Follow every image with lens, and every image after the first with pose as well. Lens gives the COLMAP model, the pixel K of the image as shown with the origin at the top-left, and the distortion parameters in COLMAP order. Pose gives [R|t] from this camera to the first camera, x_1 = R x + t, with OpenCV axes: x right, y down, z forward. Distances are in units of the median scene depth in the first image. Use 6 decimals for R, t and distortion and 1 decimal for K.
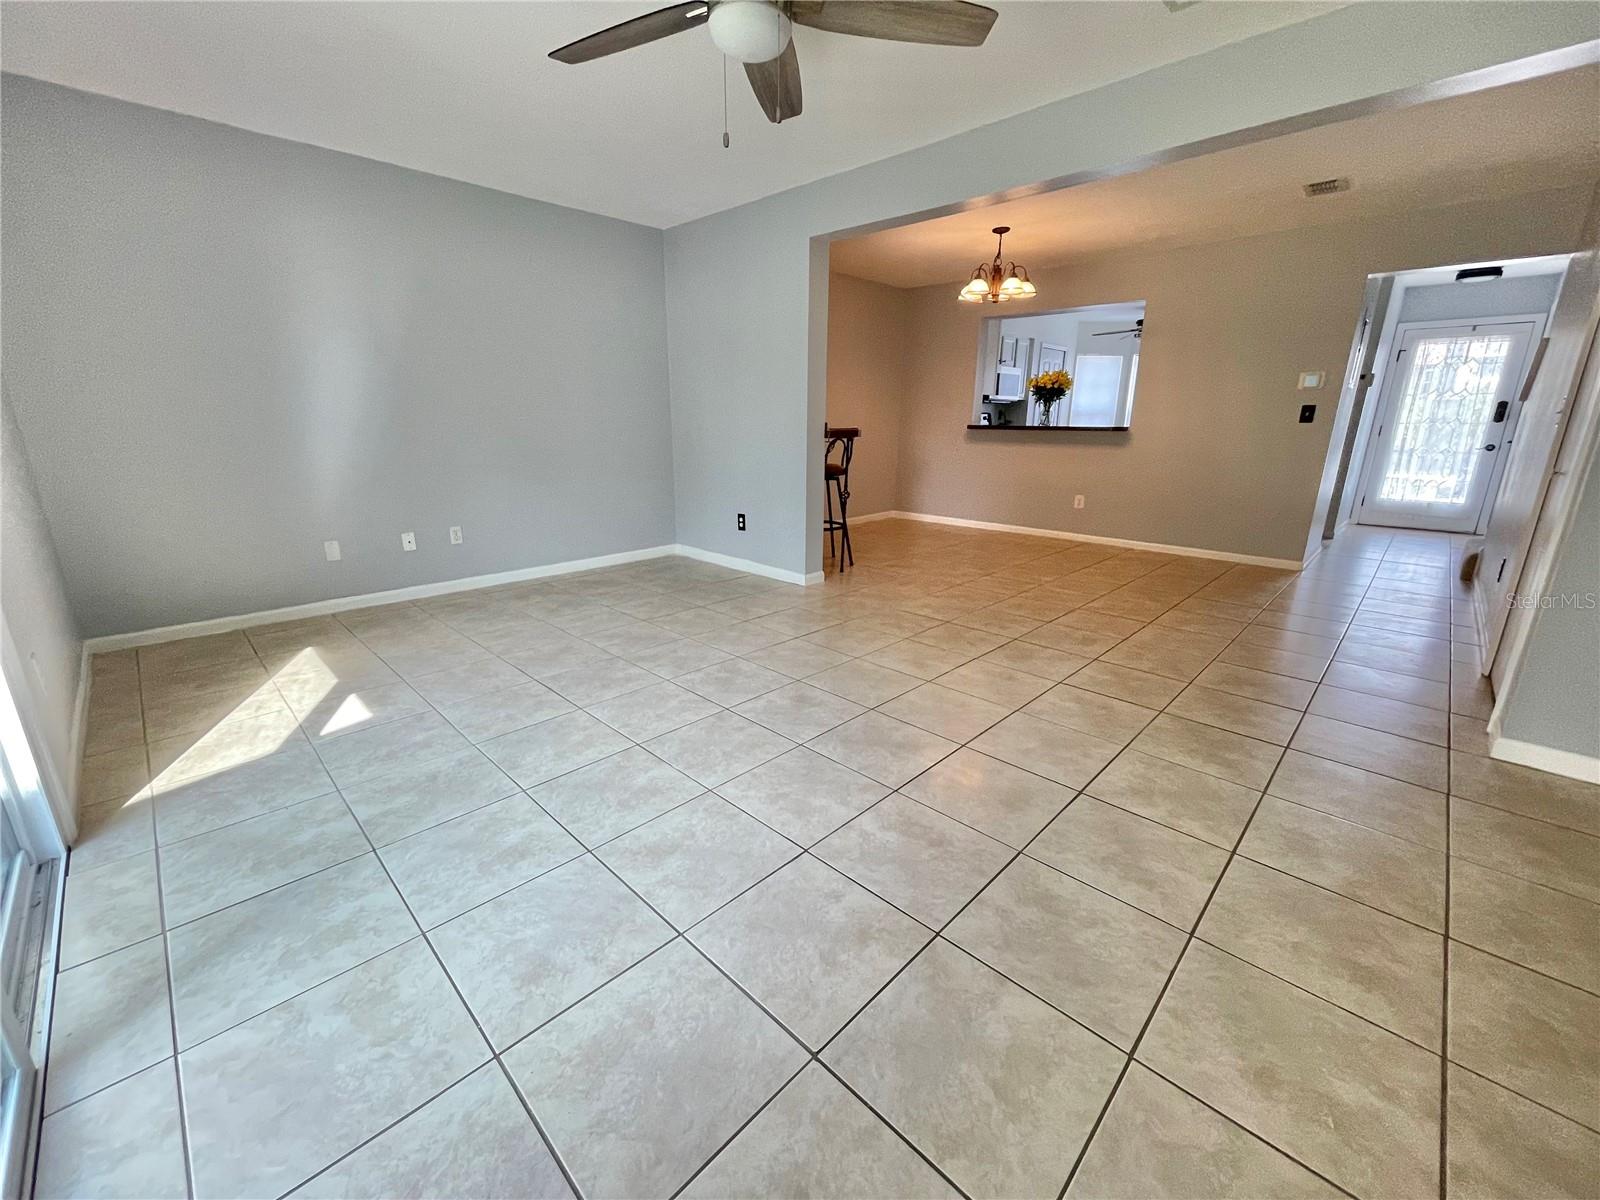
lens RADIAL K [[642.3, 0, 790.2], [0, 642.3, 598.9], [0, 0, 1]] dist [-0.007156, -0.000381]
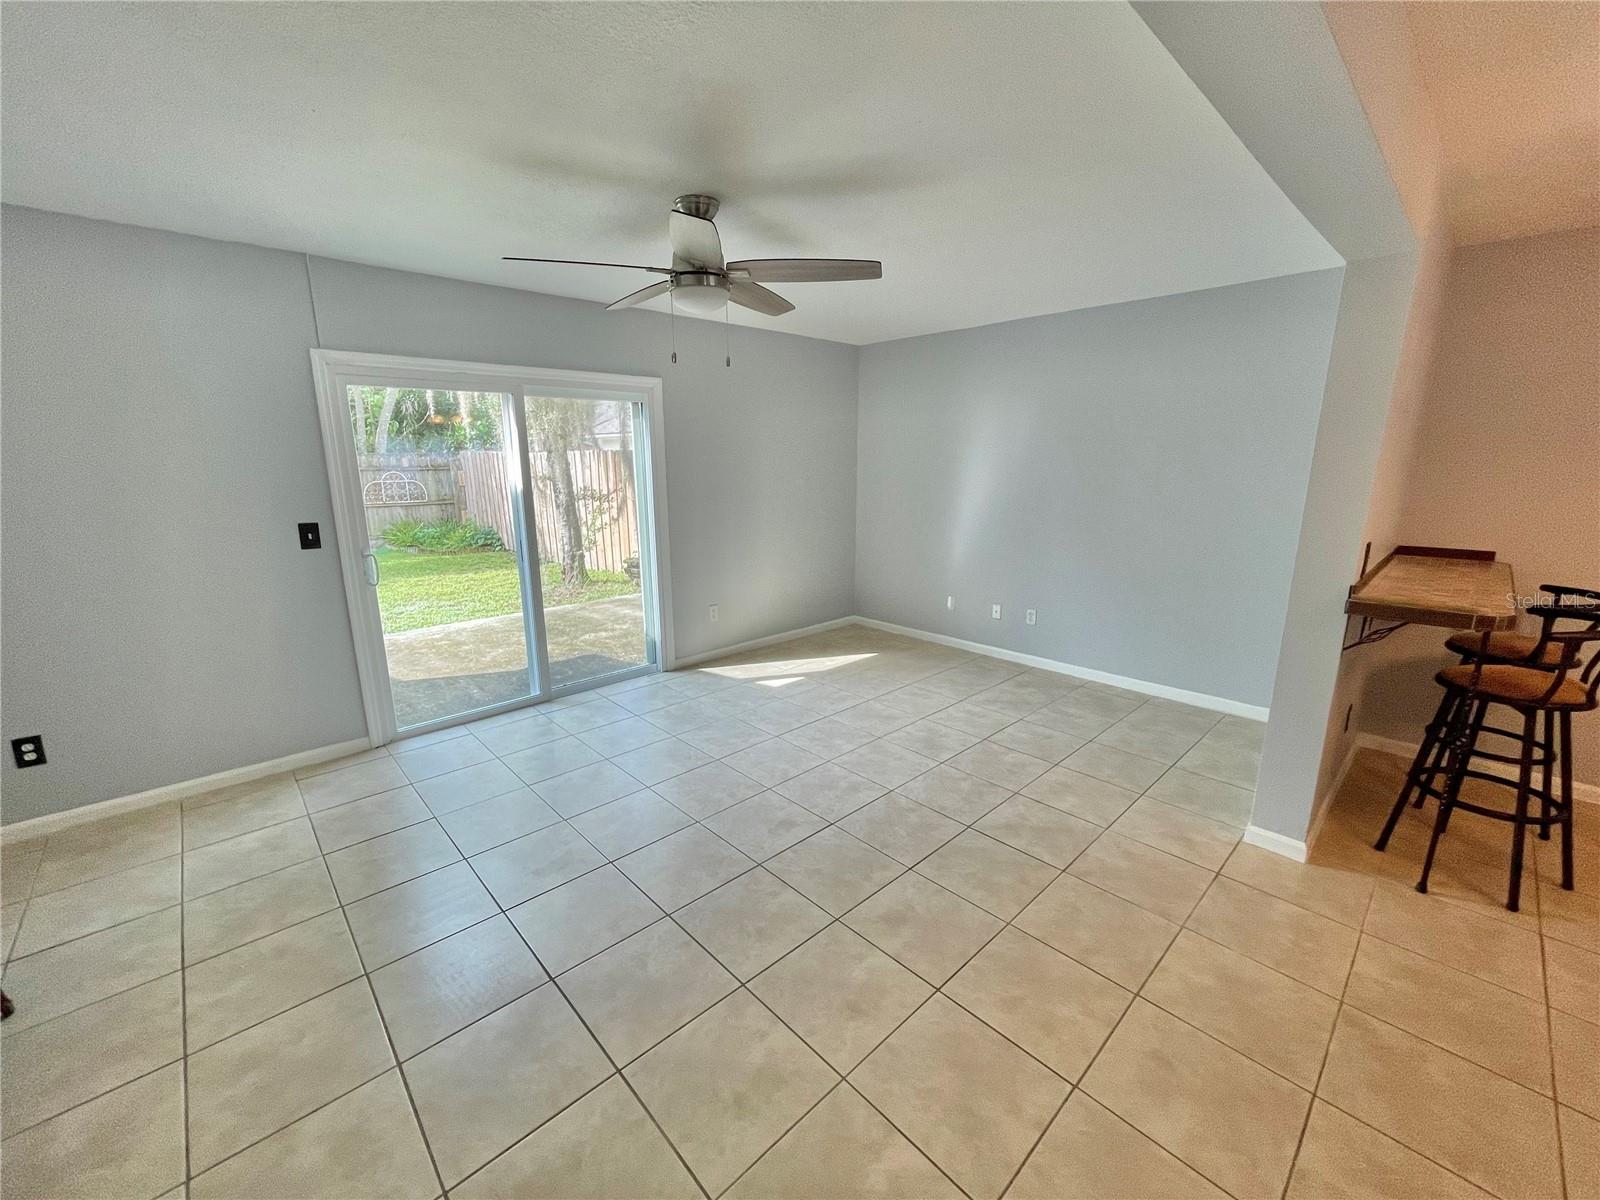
lens RADIAL K [[642.3, 0, 790.2], [0, 642.3, 598.9], [0, 0, 1]] dist [-0.007156, -0.000381]
pose [[-0.048524, 0.209663, -0.976569, 0.660735], [-0.266000, 0.939699, 0.214964, -0.284149], [0.962751, 0.270198, 0.010172, 0.620181]]
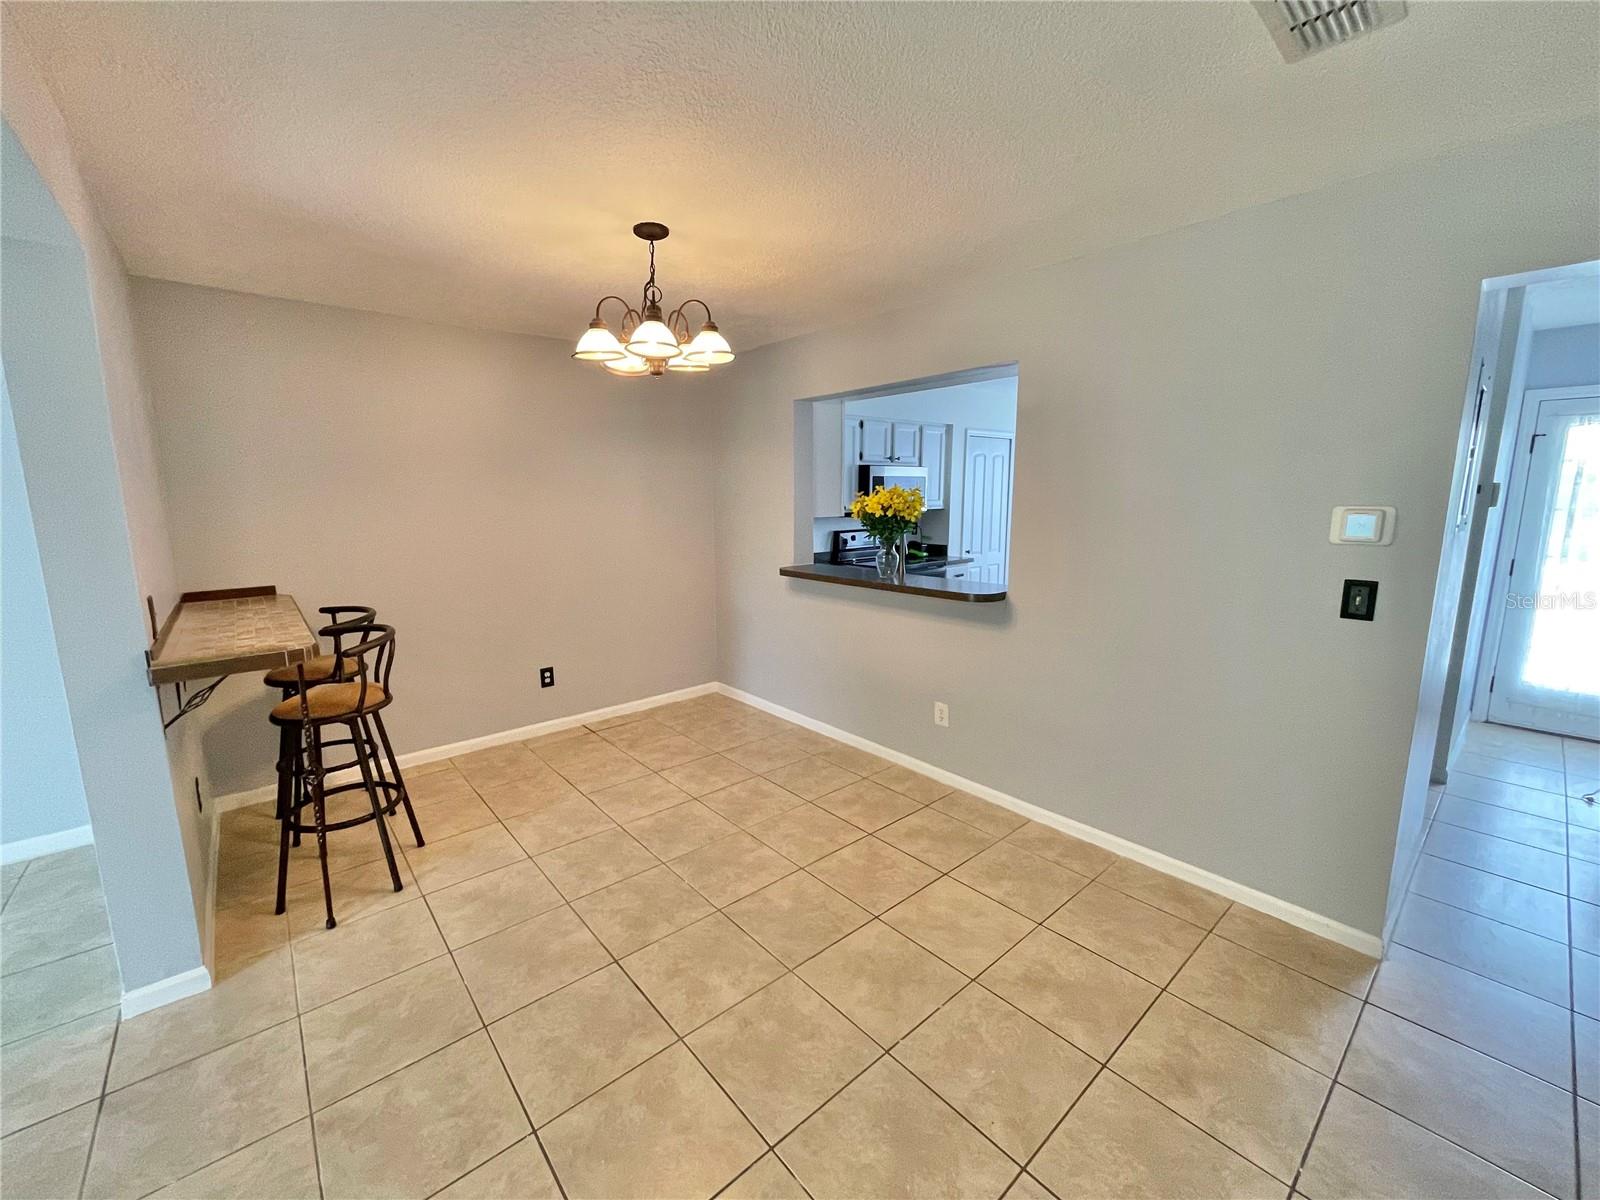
lens RADIAL K [[642.3, 0, 790.2], [0, 642.3, 598.9], [0, 0, 1]] dist [-0.007156, -0.000381]
pose [[0.996138, 0.001030, -0.087800, 0.586383], [-0.010970, 0.993557, -0.112798, -0.297340], [0.087118, 0.113325, 0.989731, 0.681377]]
